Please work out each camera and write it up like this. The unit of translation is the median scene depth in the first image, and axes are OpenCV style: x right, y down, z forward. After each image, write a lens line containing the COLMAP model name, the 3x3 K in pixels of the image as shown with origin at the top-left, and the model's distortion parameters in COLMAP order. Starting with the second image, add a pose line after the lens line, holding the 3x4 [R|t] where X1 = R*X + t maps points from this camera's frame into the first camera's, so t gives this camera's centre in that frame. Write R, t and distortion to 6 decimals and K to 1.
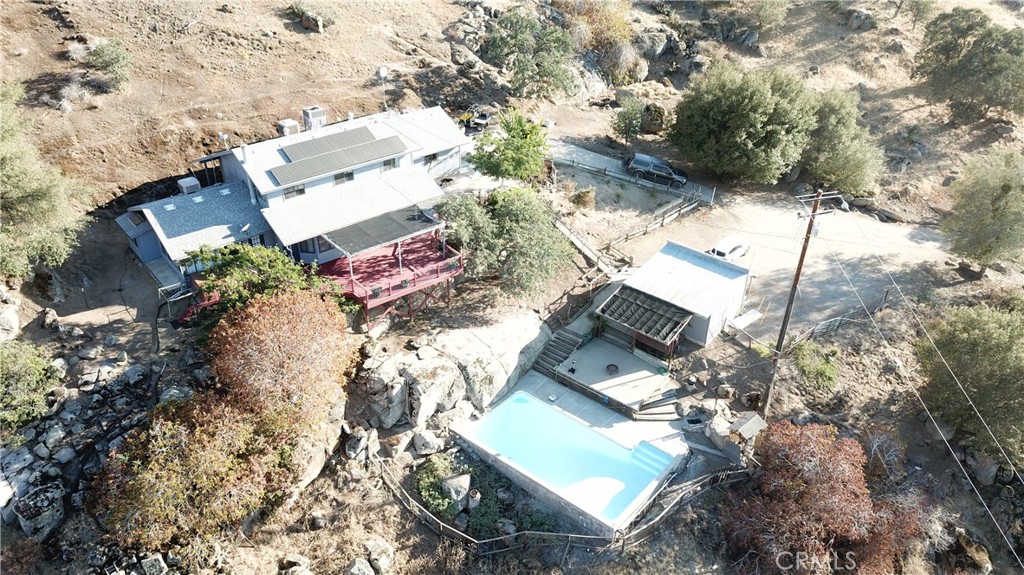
lens RADIAL K [[792.3, 0, 512.0], [0, 792.3, 287.5], [0, 0, 1]] dist [0.003346, 0.005524]
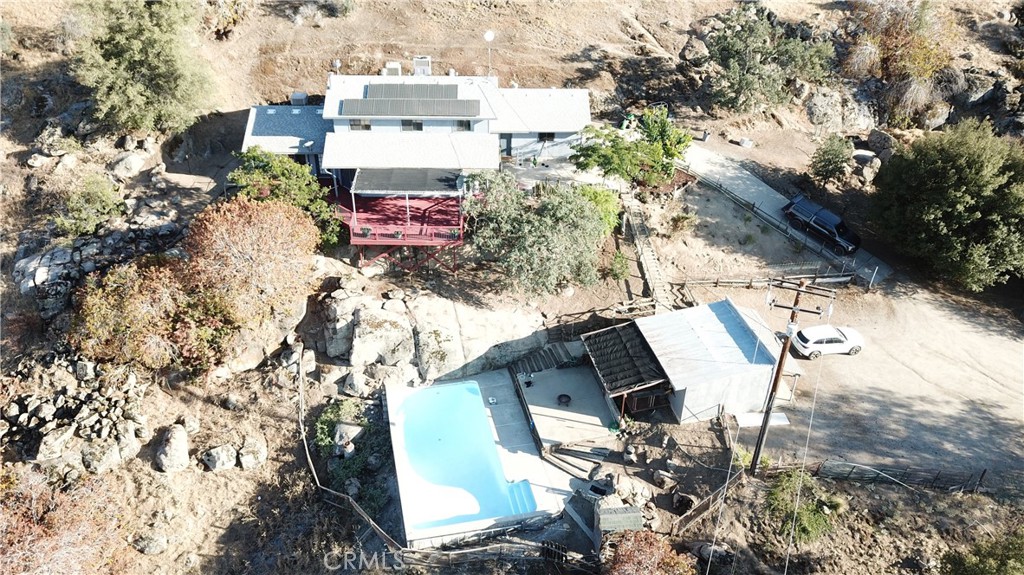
lens RADIAL K [[792.3, 0, 512.0], [0, 792.3, 287.5], [0, 0, 1]] dist [0.003346, 0.005524]
pose [[0.793040, 0.336156, -0.508022, 0.489224], [-0.331739, 0.937769, 0.102663, -0.088673], [0.510918, 0.087115, 0.855204, 0.189580]]
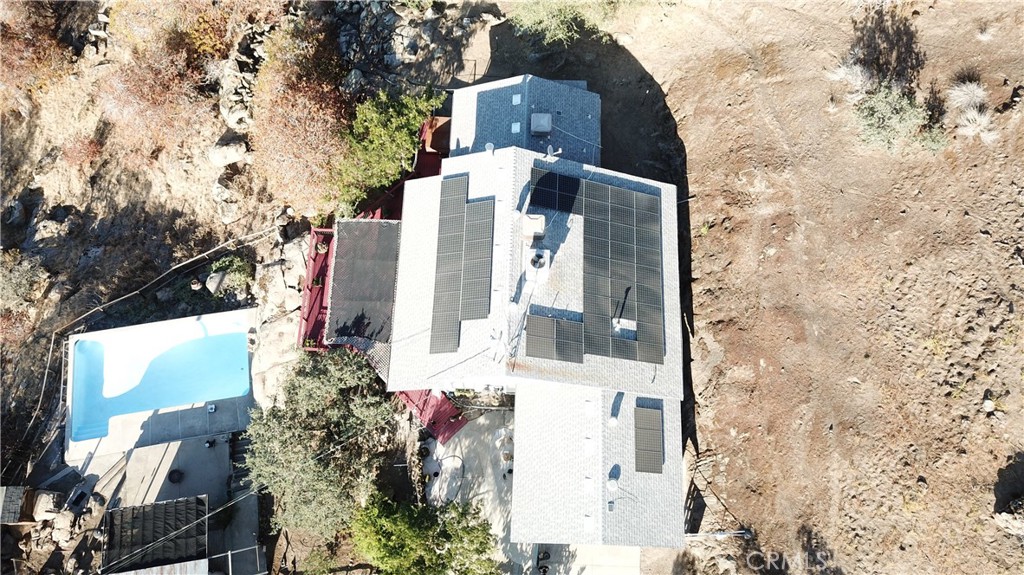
lens RADIAL K [[792.3, 0, 512.0], [0, 792.3, 287.5], [0, 0, 1]] dist [0.003346, 0.005524]
pose [[-0.660386, 0.701854, -0.267004, -0.034590], [-0.415719, -0.045597, 0.908349, -0.852383], [0.625354, 0.710860, 0.321886, 0.791260]]
